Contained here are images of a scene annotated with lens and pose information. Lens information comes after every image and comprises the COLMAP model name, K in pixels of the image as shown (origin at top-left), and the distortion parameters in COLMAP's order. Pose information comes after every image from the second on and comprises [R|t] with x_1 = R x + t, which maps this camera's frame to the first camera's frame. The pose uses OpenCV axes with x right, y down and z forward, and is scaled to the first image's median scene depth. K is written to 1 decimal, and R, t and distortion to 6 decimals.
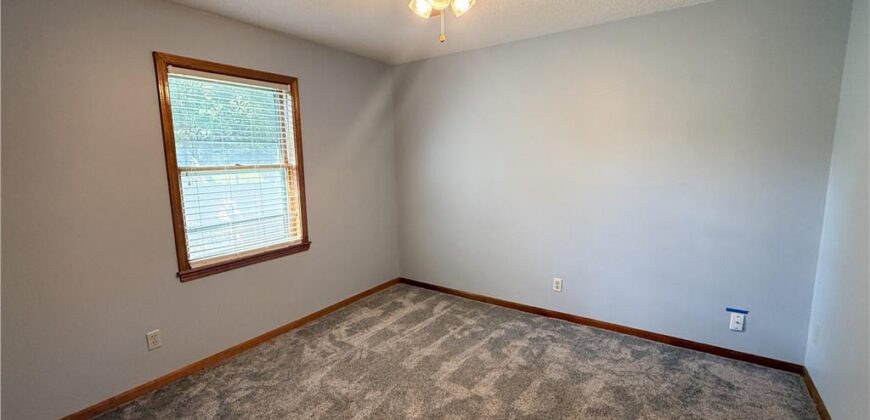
lens RADIAL K [[380.8, 0, 435.5], [0, 380.8, 210.7], [0, 0, 1]] dist [0.001201, 0.000071]
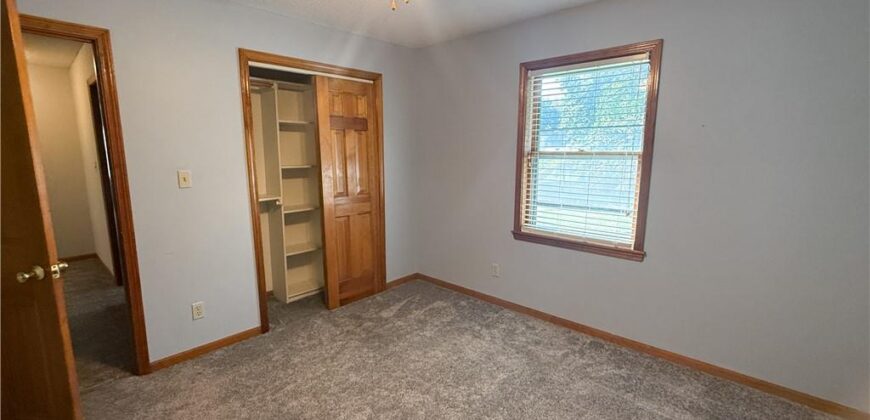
lens RADIAL K [[380.8, 0, 435.3], [0, 380.8, 210.0], [0, 0, 1]] dist [0.001201, 0.000071]
pose [[-0.154710, 0.180160, -0.971394, 0.556327], [-0.127127, 0.971428, 0.200414, -0.121709], [0.979747, 0.154497, -0.127387, 0.779157]]
